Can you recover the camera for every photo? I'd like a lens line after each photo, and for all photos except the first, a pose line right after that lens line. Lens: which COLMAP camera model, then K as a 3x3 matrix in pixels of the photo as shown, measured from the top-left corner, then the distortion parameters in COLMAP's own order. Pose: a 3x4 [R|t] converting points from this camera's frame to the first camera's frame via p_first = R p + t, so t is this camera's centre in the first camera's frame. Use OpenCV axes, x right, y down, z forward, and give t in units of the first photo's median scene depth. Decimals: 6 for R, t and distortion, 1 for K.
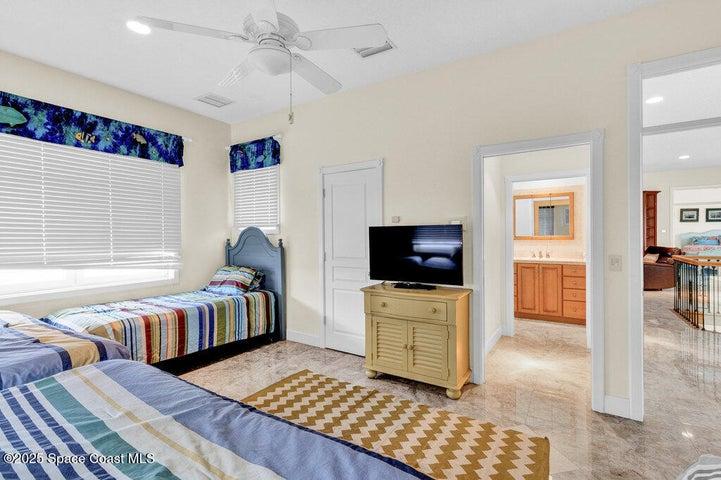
lens RADIAL K [[335.9, 0, 362.7], [0, 335.9, 233.2], [0, 0, 1]] dist [-0.000125, -0.000346]
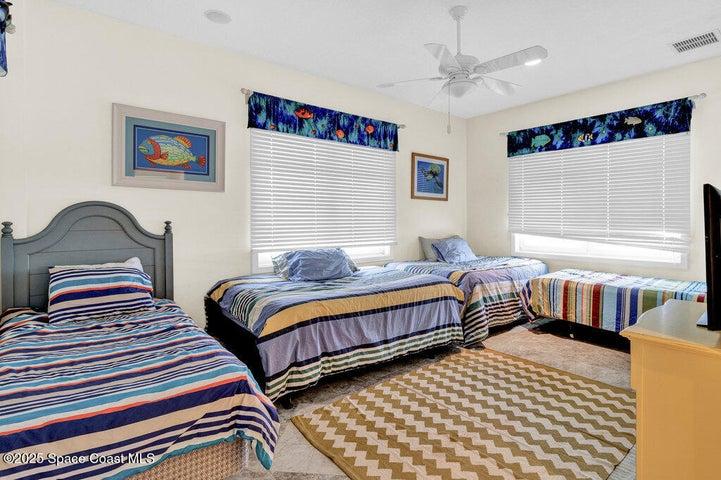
lens RADIAL K [[361.9, 0, 360.7], [0, 361.9, 224.6], [0, 0, 1]] dist [-0.000776, -0.000341]
pose [[-0.326508, 0.020471, -0.944973, 0.752240], [0.010648, 0.999782, 0.017979, 0.010040], [0.945134, -0.004191, -0.326655, 0.646066]]
